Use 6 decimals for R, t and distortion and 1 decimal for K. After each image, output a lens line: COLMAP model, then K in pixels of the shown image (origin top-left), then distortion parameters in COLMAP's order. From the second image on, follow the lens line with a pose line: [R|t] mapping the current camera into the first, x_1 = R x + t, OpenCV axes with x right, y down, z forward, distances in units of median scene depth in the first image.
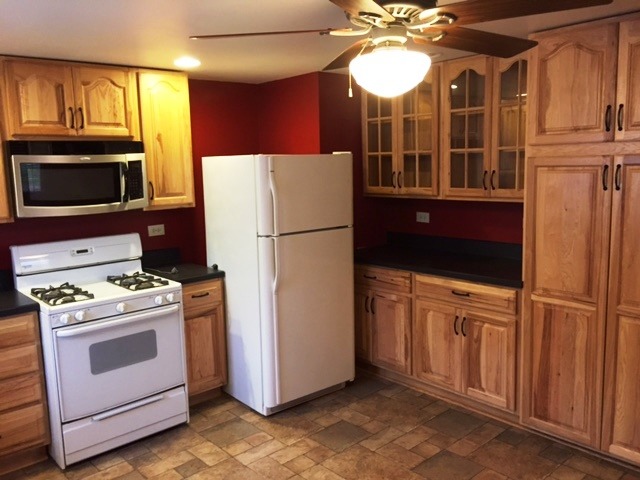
lens RADIAL K [[541.1, 0, 320.8], [0, 541.1, 240.5], [0, 0, 1]] dist [0.008808, -0.035801]
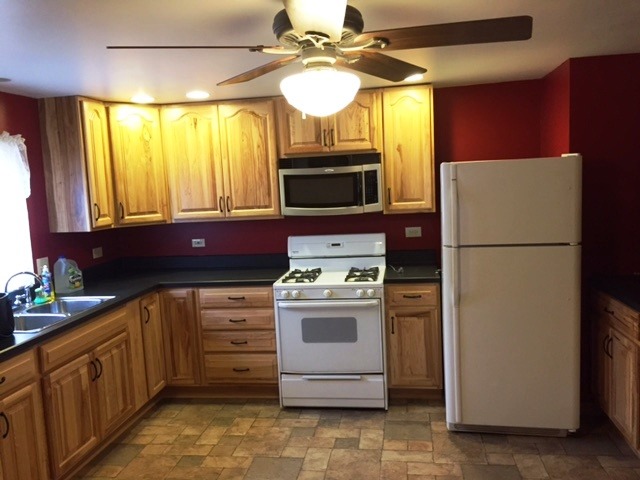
lens RADIAL K [[541.1, 0, 319.7], [0, 541.1, 238.1], [0, 0, 1]] dist [0.008808, -0.035801]
pose [[0.618980, 0.080999, -0.781219, 0.503113], [-0.076317, 0.996164, 0.042817, -0.045429], [0.781690, 0.033118, 0.622787, 0.206127]]
